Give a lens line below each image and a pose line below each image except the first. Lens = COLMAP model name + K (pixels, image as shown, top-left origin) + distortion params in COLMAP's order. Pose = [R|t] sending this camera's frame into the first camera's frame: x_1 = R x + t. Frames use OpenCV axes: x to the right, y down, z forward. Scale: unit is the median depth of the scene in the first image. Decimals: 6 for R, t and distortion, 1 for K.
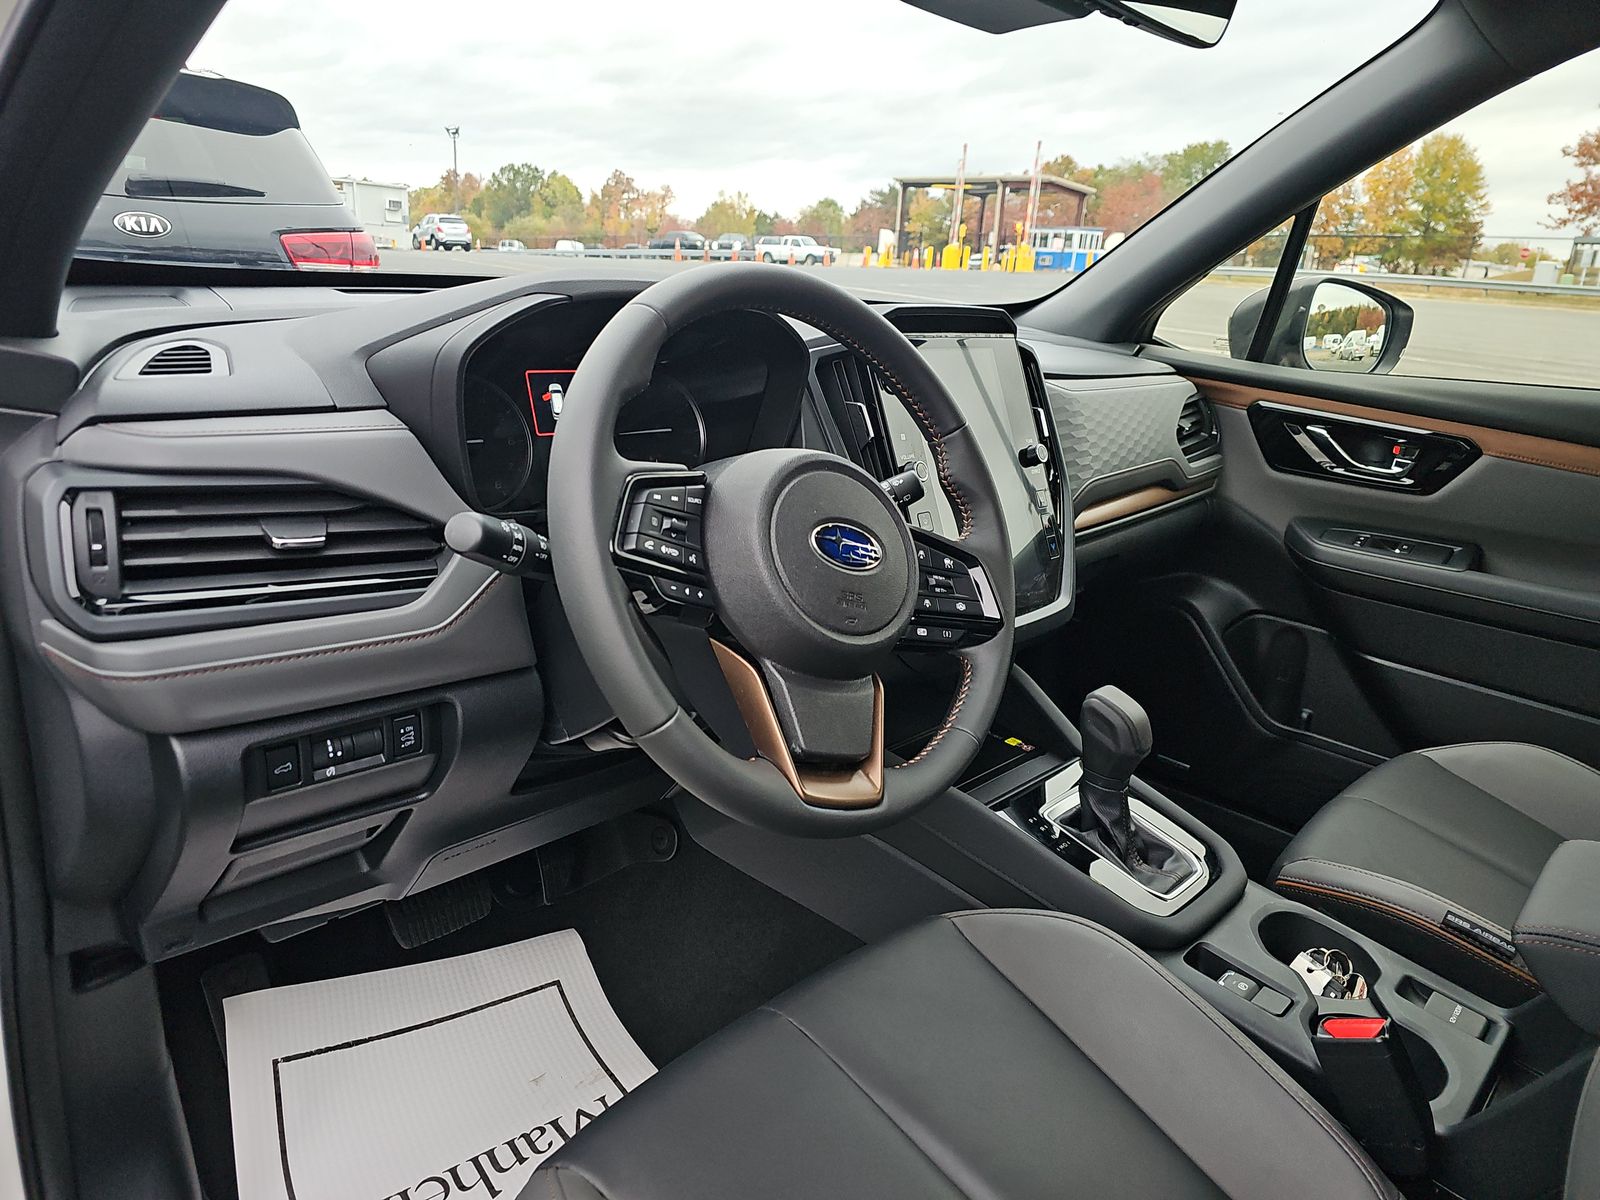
lens RADIAL K [[1067.9, 0, 803.9], [0, 1067.9, 572.2], [0, 0, 1]] dist [0.036838, -0.038939]
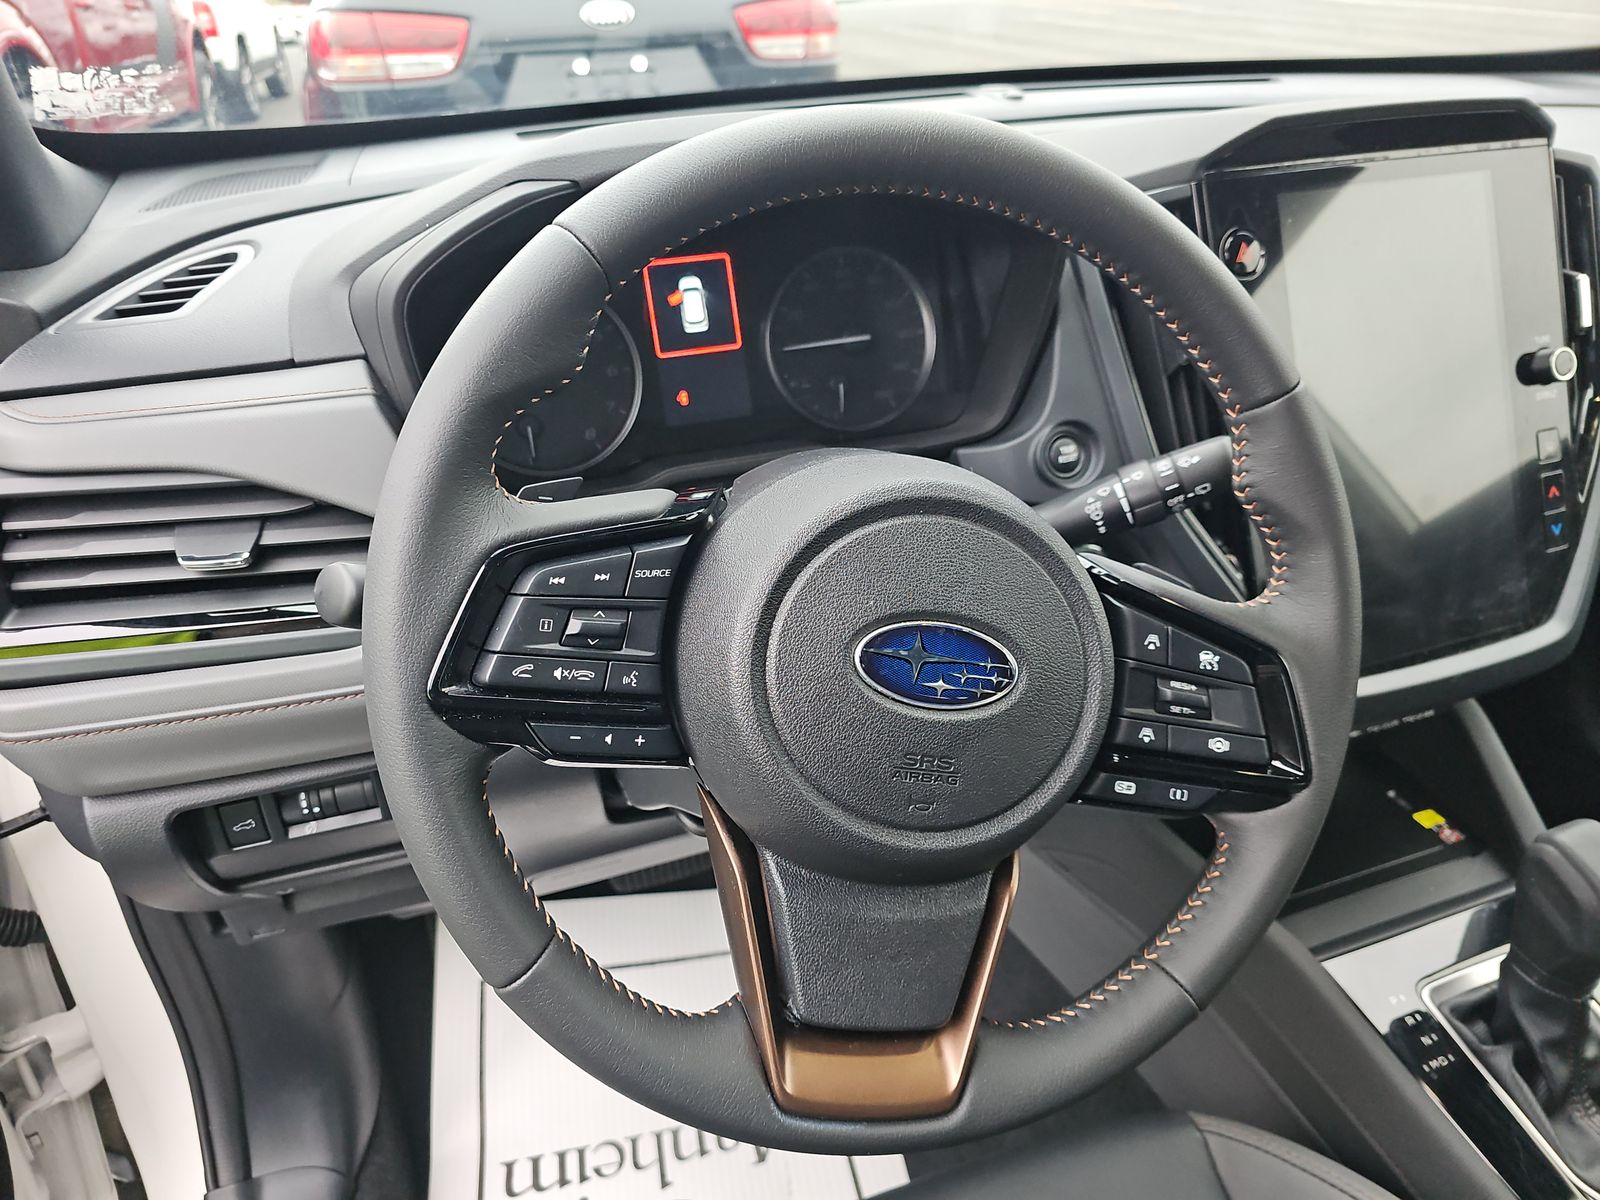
lens RADIAL K [[1089.3, 0, 783.9], [0, 1089.3, 591.9], [0, 0, 1]] dist [-0.014192, -0.005205]
pose [[0.885994, 0.132993, -0.444216, 0.143006], [-0.031972, 0.973229, 0.227604, -0.124152], [0.462594, -0.187453, 0.866526, 0.336424]]
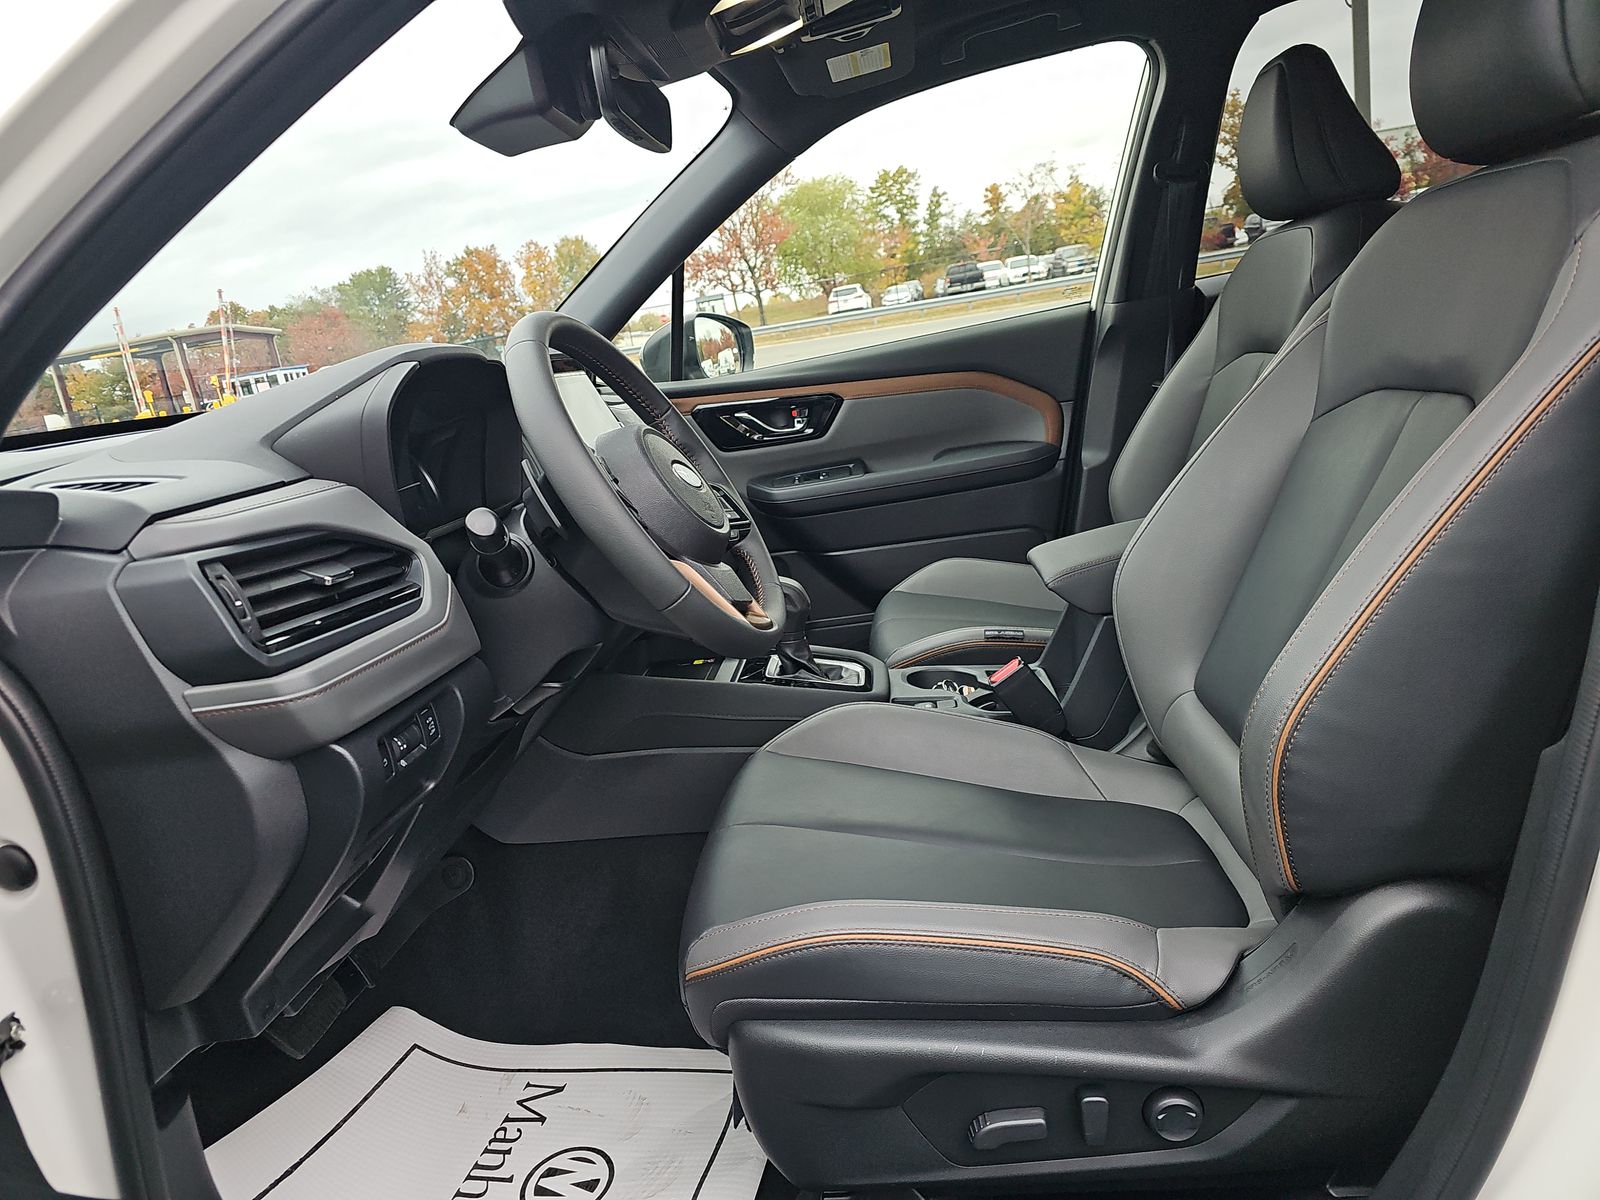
lens RADIAL K [[1067.9, 0, 803.9], [0, 1067.9, 572.2], [0, 0, 1]] dist [0.036838, -0.038939]
pose [[0.747173, -0.309640, 0.588095, -0.508349], [0.368585, 0.929356, 0.021033, 0.086407], [-0.553062, 0.201048, 0.808518, -0.177769]]
